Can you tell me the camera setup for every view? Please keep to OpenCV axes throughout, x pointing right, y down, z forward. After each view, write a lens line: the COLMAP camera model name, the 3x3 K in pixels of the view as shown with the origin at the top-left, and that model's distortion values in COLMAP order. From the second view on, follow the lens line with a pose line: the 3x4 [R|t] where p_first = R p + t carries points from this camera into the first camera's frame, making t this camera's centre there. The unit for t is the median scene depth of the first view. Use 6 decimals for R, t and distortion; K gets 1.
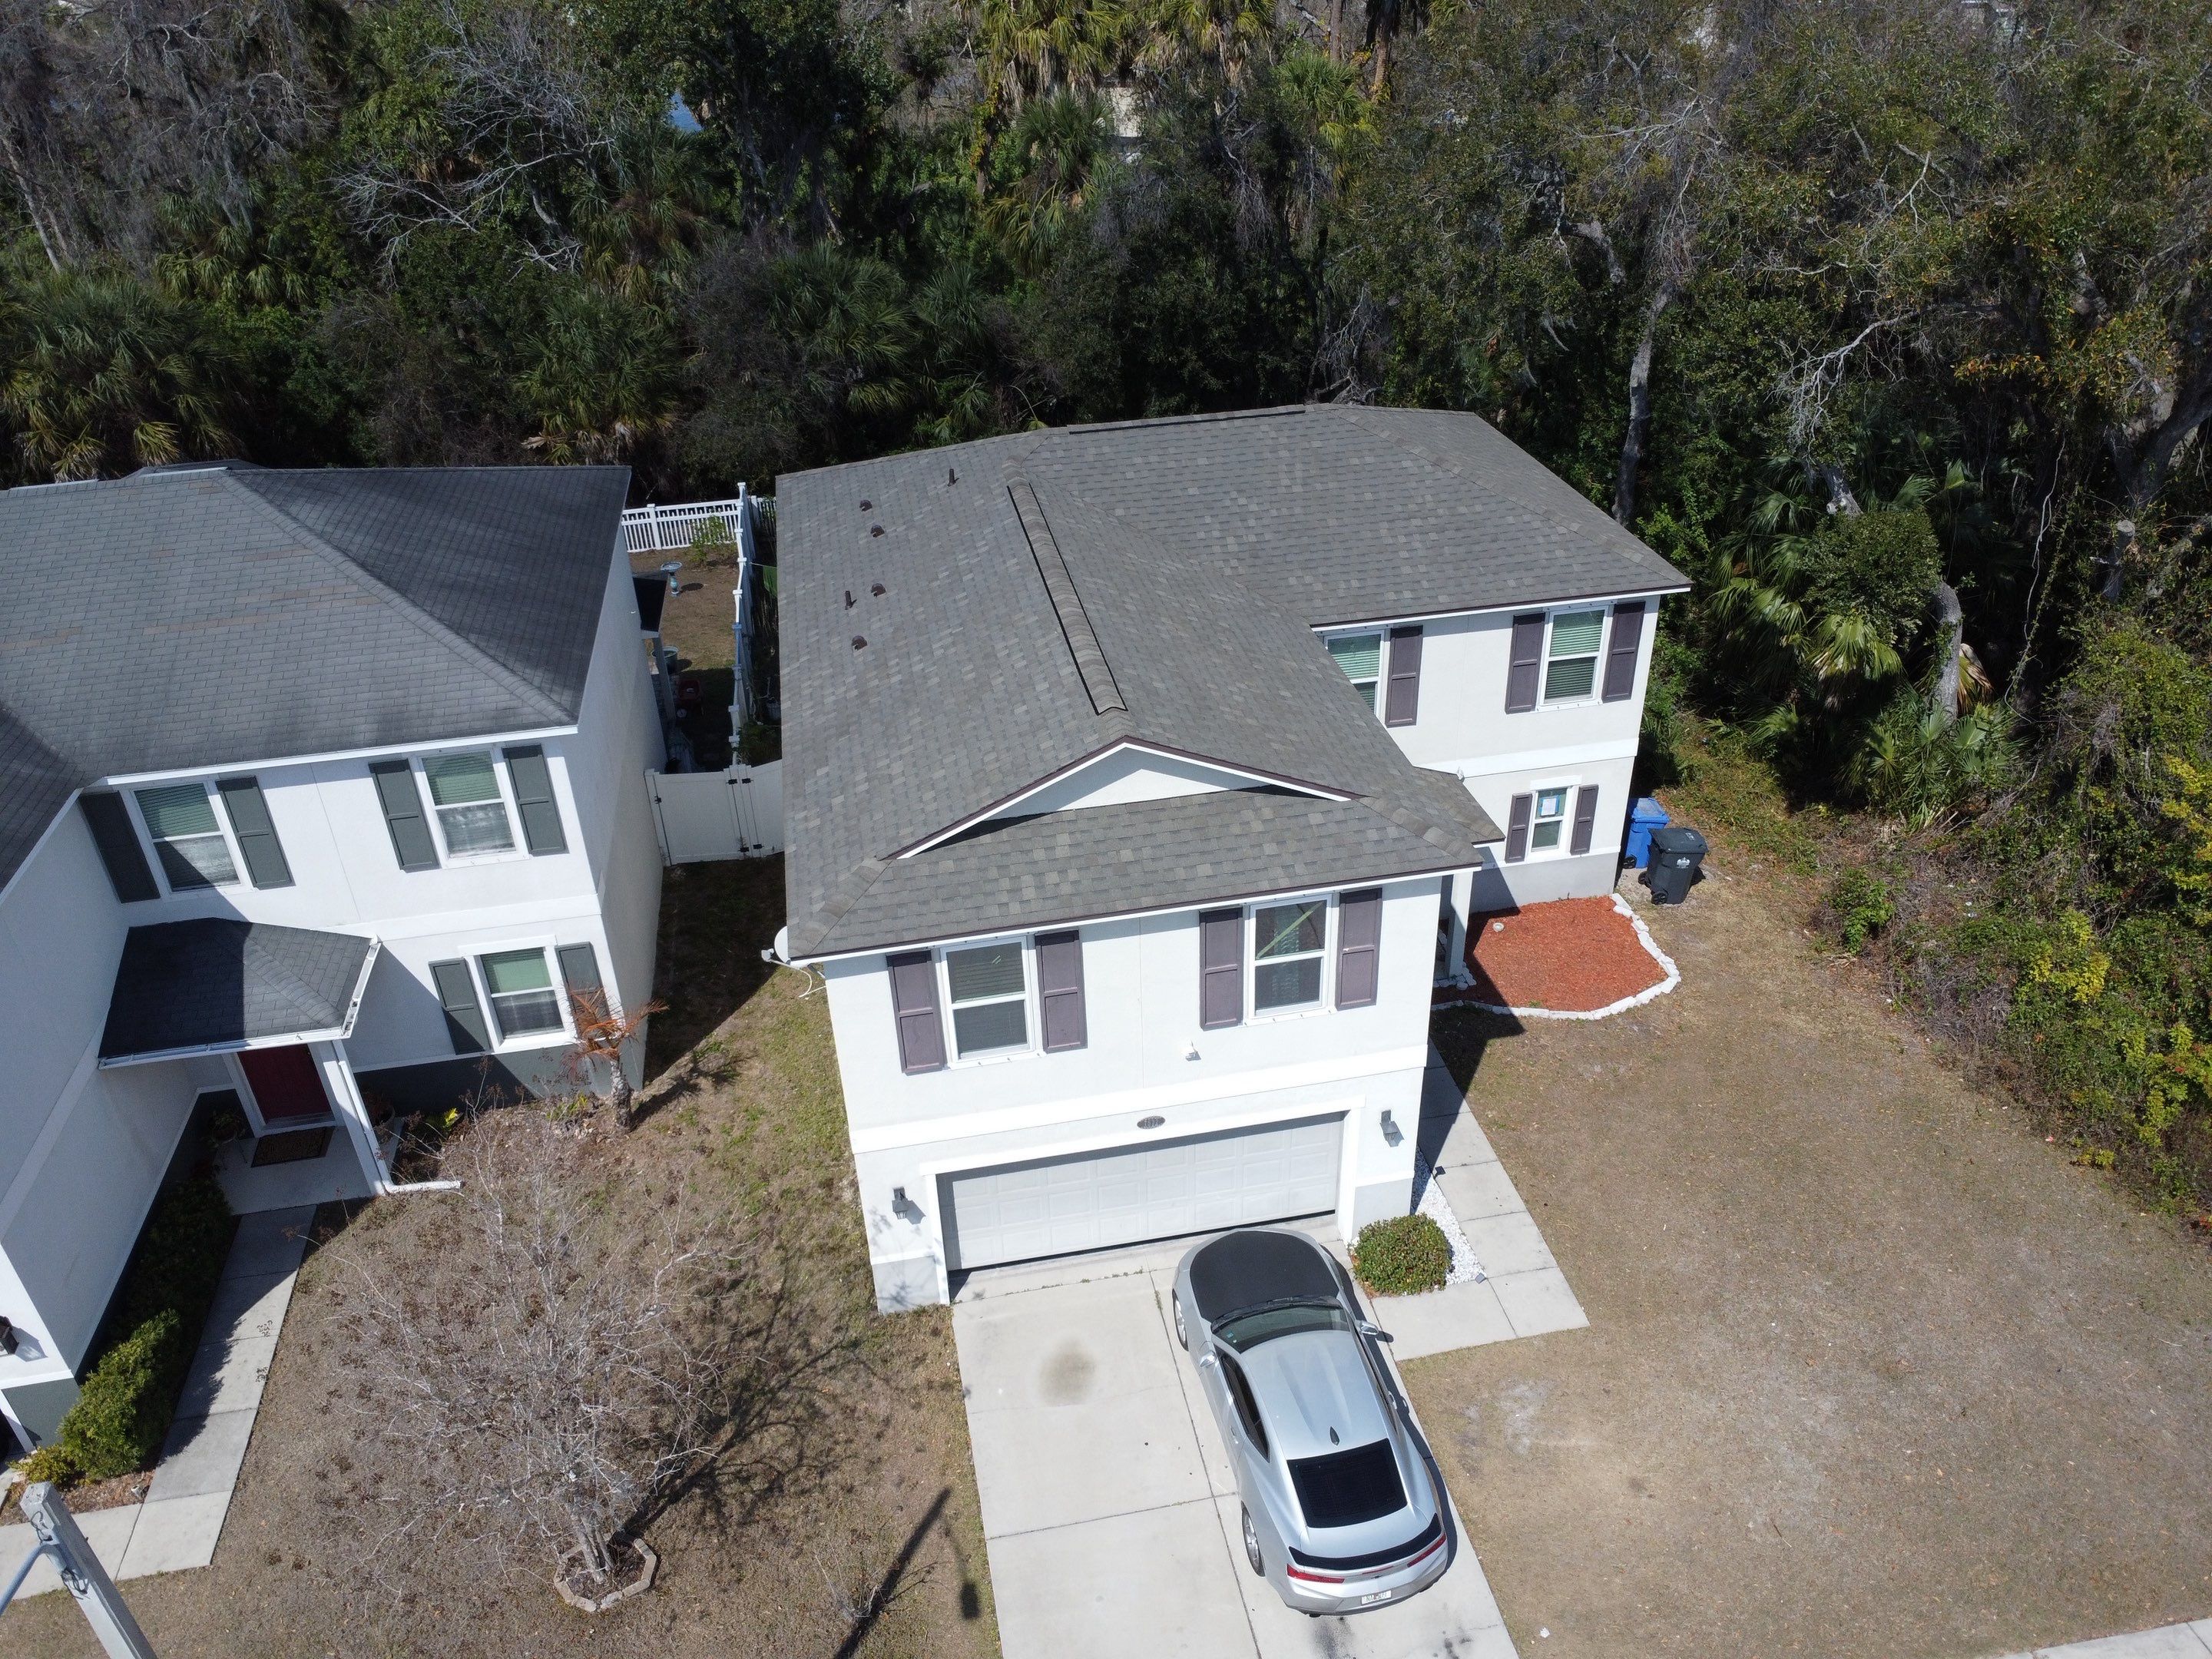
lens RADIAL K [[1607.9, 0, 1106.0], [0, 1607.9, 829.5], [0, 0, 1]] dist [-0.012458, -0.033458]
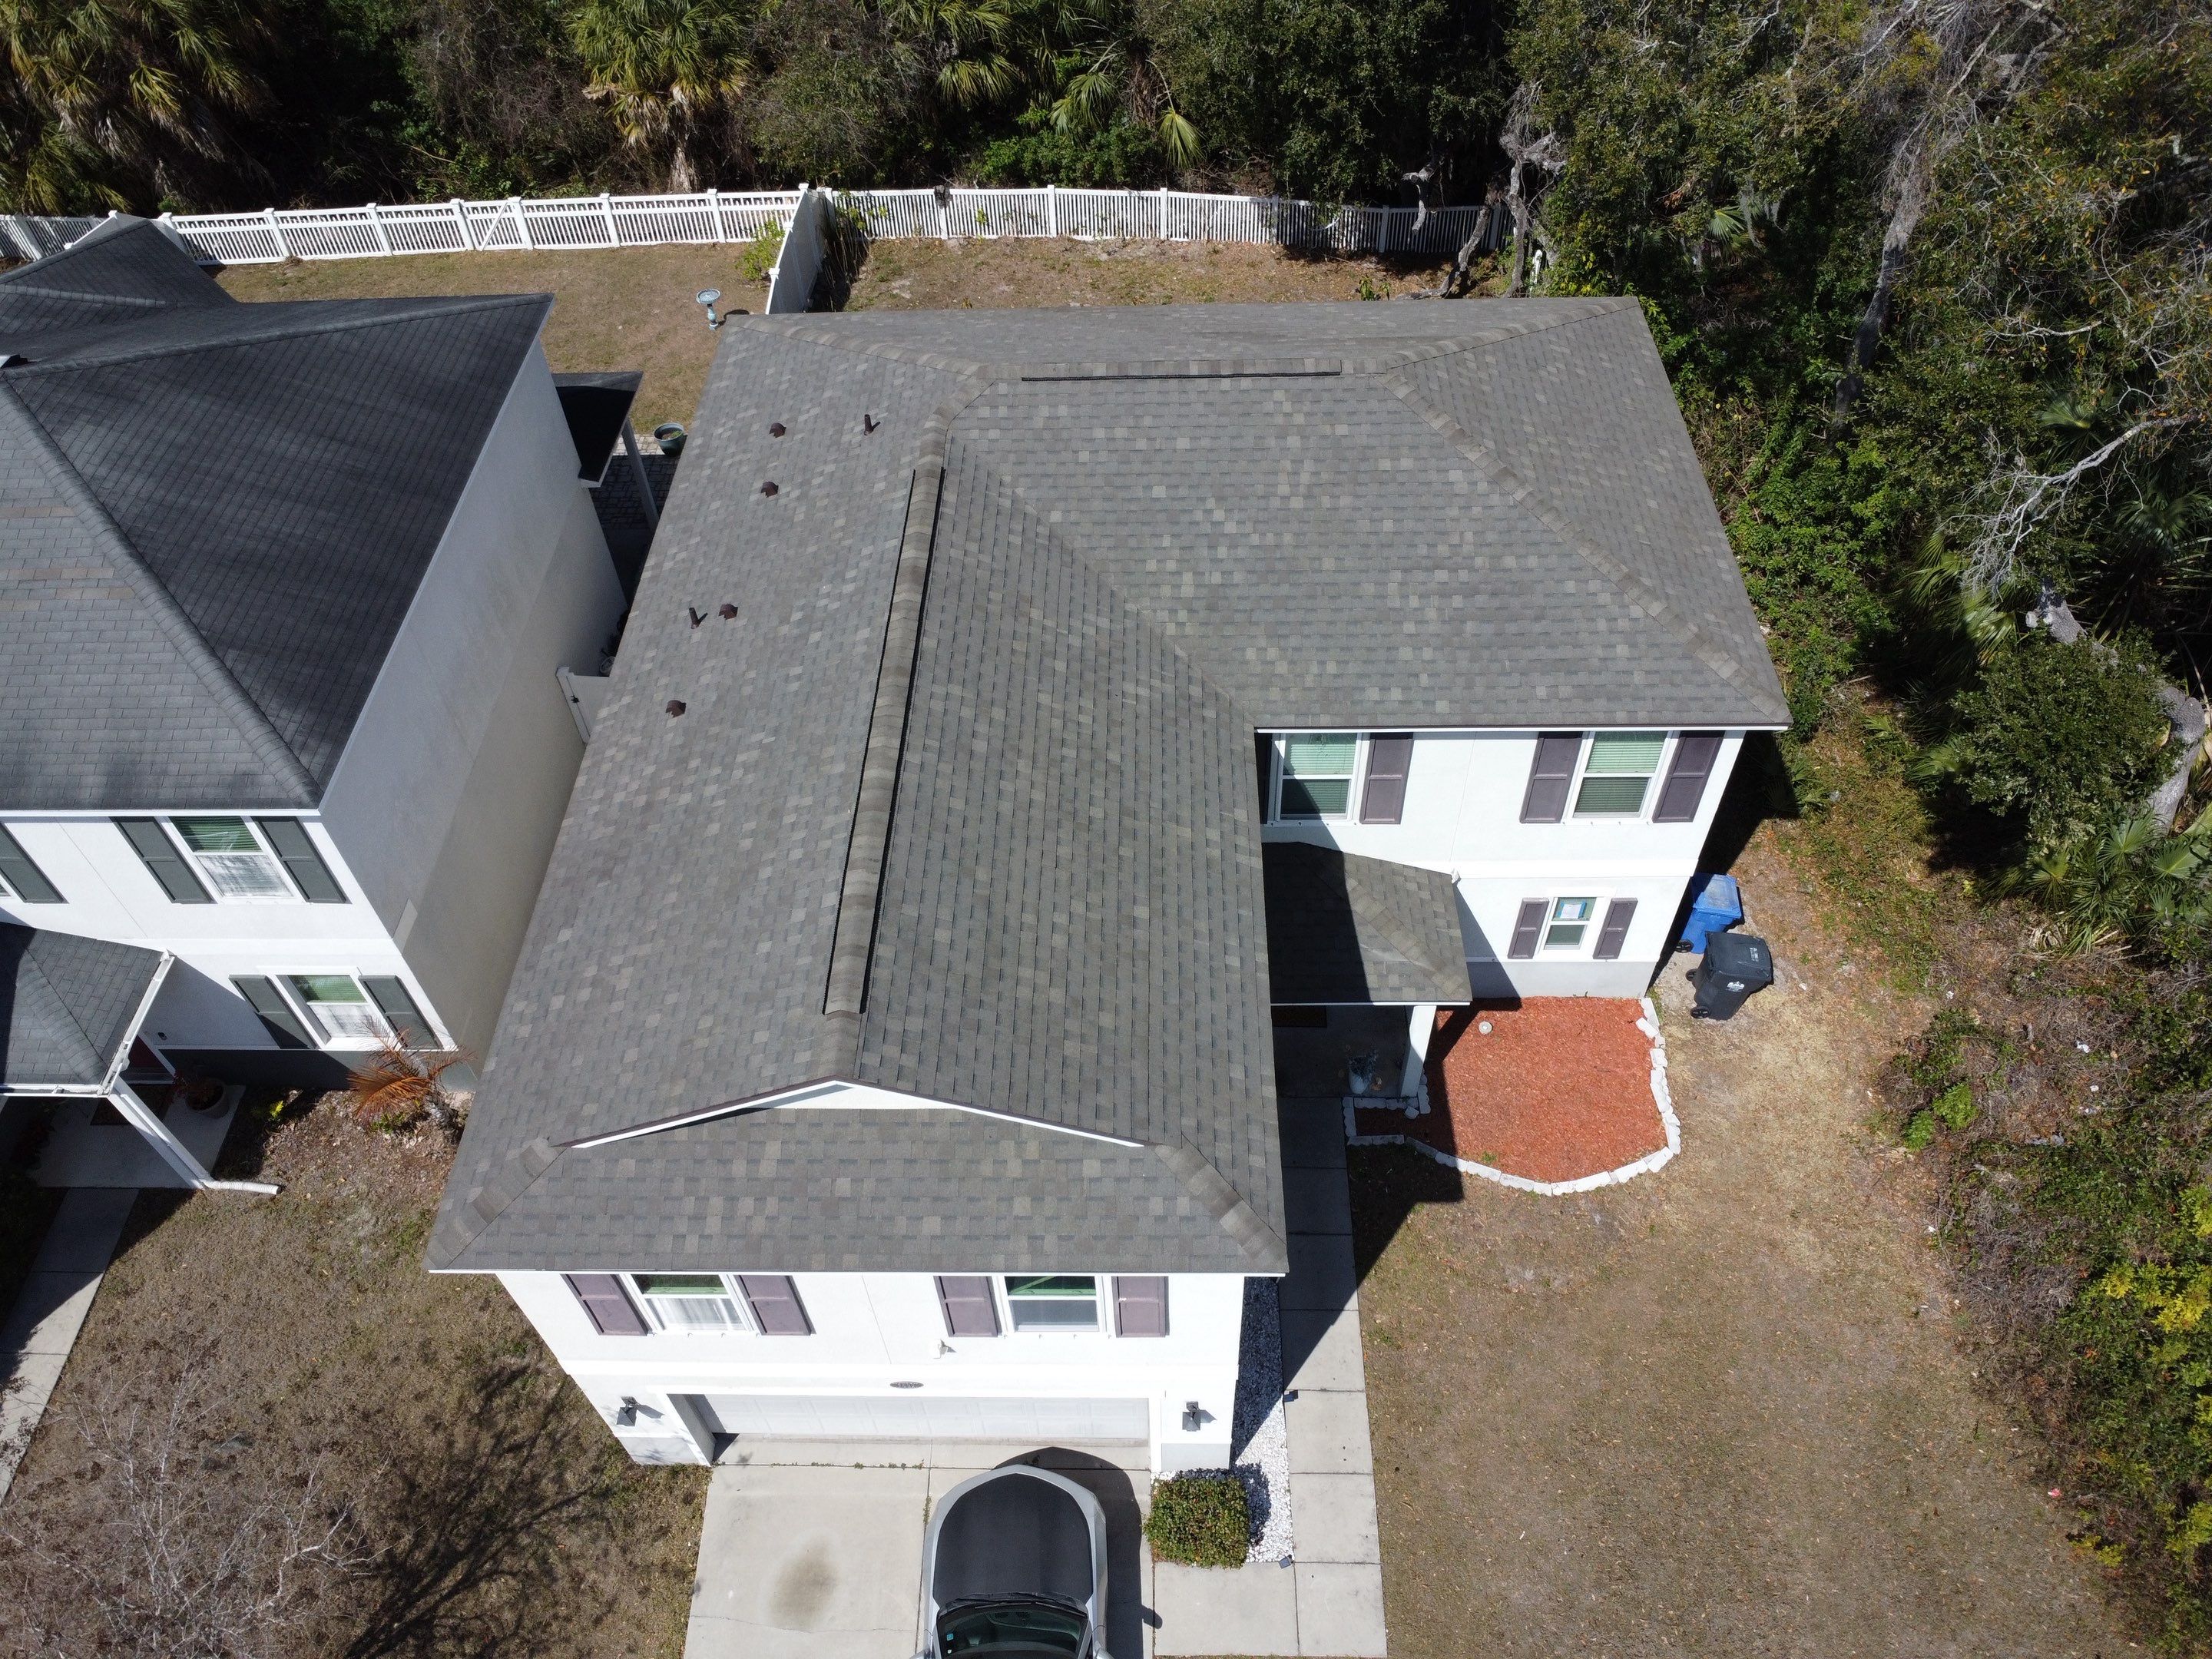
lens RADIAL K [[1607.9, 0, 1106.0], [0, 1607.9, 829.5], [0, 0, 1]] dist [-0.012458, -0.033458]
pose [[0.978833, 0.153759, -0.135074, 0.170785], [-0.104538, 0.943013, 0.315909, -0.322388], [0.175950, -0.295102, 0.939125, 0.244342]]
